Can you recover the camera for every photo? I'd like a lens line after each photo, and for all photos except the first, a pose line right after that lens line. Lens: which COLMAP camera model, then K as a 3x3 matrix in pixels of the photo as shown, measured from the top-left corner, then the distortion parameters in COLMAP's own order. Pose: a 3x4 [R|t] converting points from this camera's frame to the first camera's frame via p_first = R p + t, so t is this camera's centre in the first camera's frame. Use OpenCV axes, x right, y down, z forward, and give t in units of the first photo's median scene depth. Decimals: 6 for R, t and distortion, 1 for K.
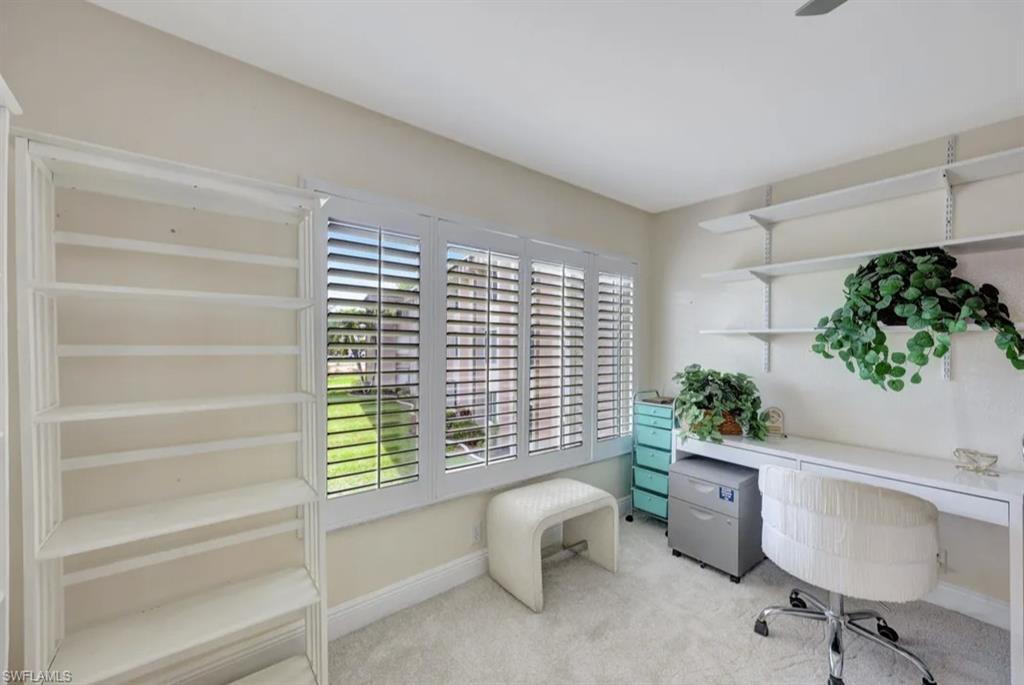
lens RADIAL K [[399.9, 0, 512.5], [0, 399.9, 349.5], [0, 0, 1]] dist [0.000118, 0.000028]
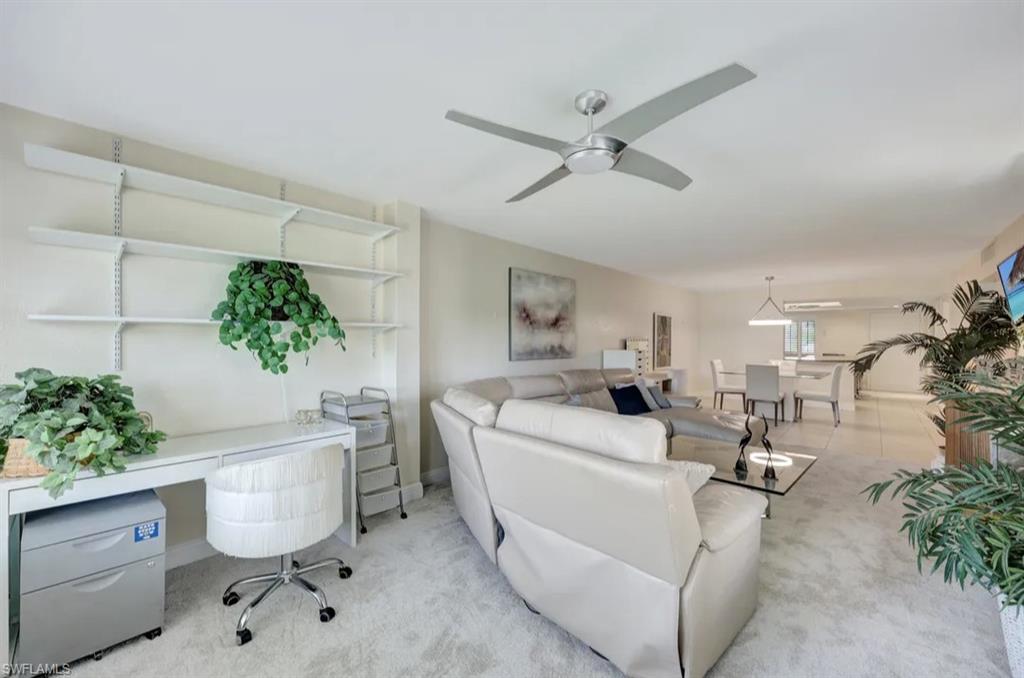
lens RADIAL K [[413.1, 0, 512.0], [0, 413.1, 339.0], [0, 0, 1]] dist [0.001562, 0.000124]
pose [[-0.150570, -0.014964, 0.988486, -0.371229], [0.010004, 0.999811, 0.016659, -0.016383], [-0.988549, 0.012398, -0.150392, 0.438170]]
